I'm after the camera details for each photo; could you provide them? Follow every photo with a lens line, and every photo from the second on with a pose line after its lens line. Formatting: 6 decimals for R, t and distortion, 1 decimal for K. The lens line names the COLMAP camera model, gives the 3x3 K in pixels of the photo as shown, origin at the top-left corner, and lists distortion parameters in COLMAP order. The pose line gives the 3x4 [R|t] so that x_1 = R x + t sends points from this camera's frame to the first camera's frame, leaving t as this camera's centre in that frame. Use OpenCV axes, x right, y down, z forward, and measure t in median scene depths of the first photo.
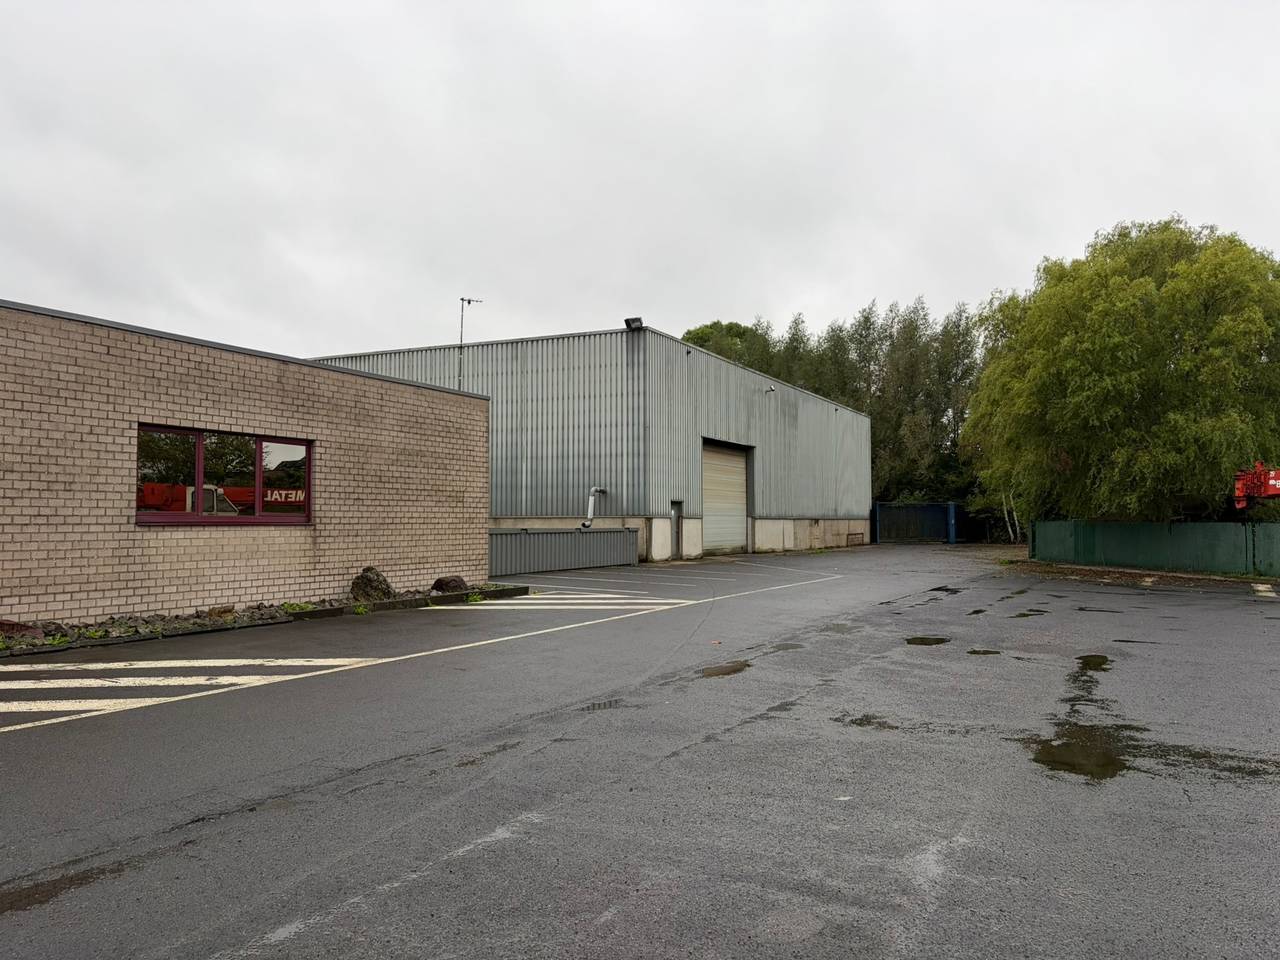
lens RADIAL K [[984.3, 0, 636.7], [0, 984.3, 479.5], [0, 0, 1]] dist [0.044094, -0.041636]
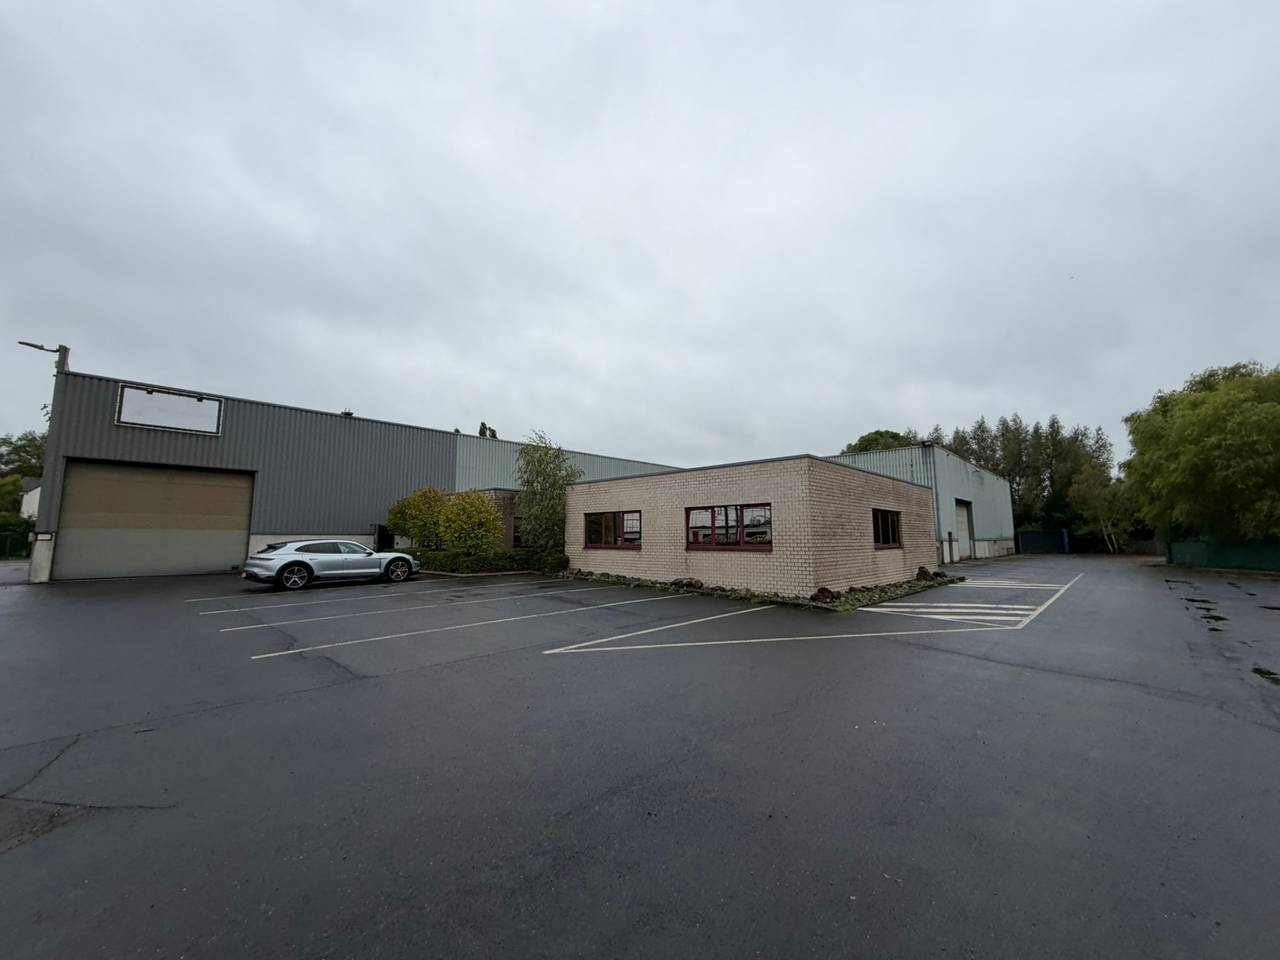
lens RADIAL K [[518.1, 0, 641.4], [0, 518.1, 474.3], [0, 0, 1]] dist [-0.000431, 0.000179]
pose [[0.957685, -0.040470, -0.284960, -0.207037], [0.016334, 0.996111, -0.086575, -0.011051], [0.287356, 0.078257, 0.954622, -0.128788]]
